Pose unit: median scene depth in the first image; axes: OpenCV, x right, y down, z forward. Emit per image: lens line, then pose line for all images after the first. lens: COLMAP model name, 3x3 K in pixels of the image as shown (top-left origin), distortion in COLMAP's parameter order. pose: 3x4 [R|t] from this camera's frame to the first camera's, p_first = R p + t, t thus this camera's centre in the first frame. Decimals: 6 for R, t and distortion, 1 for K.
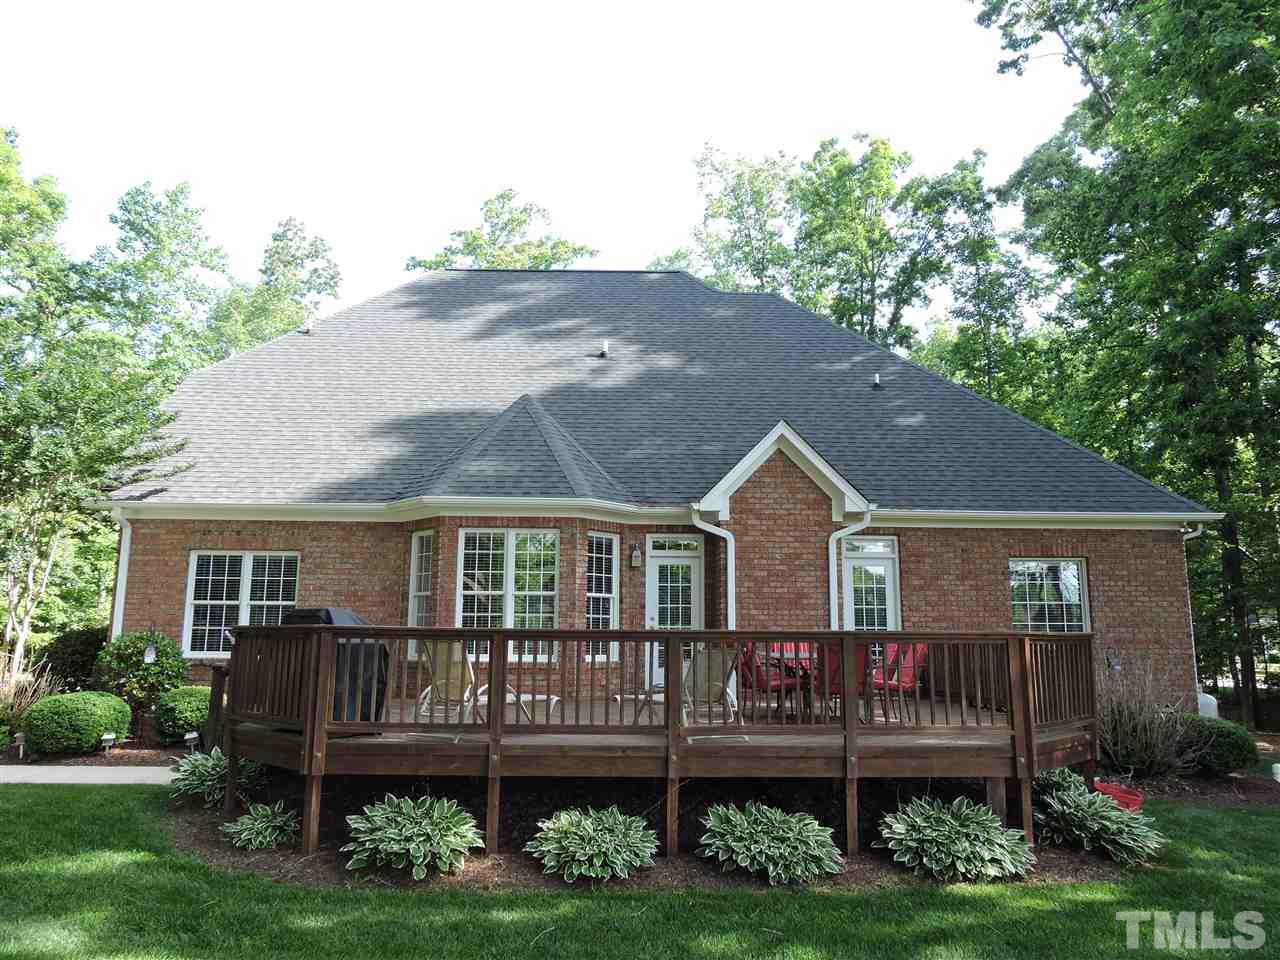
lens RADIAL K [[901.3, 0, 642.3], [0, 901.3, 474.4], [0, 0, 1]] dist [-0.002349, -0.000519]
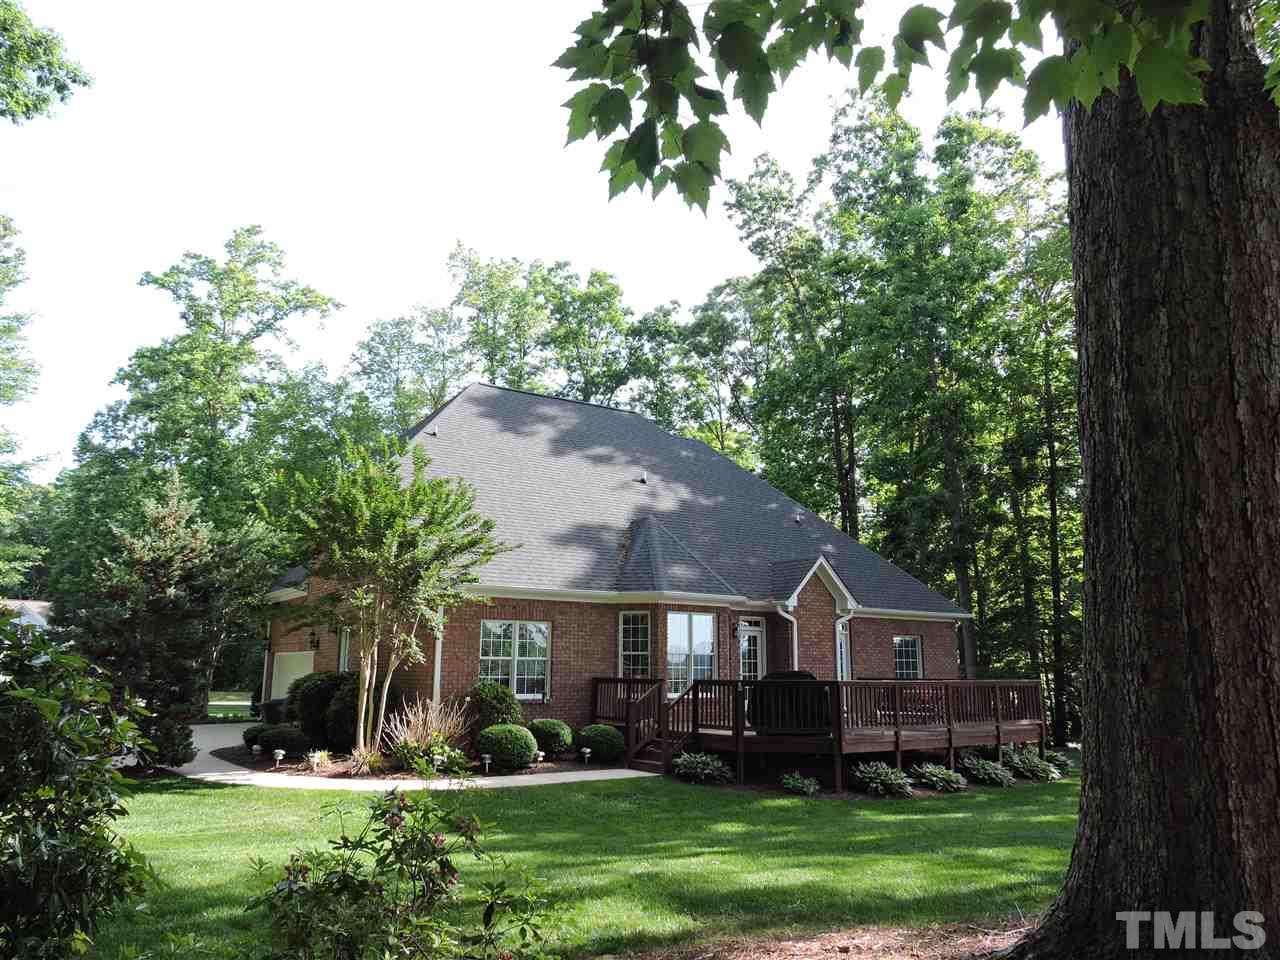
lens RADIAL K [[913.0, 0, 644.9], [0, 913.0, 483.9], [0, 0, 1]] dist [-0.012995, -0.002101]
pose [[0.837763, 0.108230, 0.535200, -1.018239], [-0.094128, 0.994111, -0.053691, -0.064491], [-0.537859, -0.005397, 0.843018, -0.269055]]
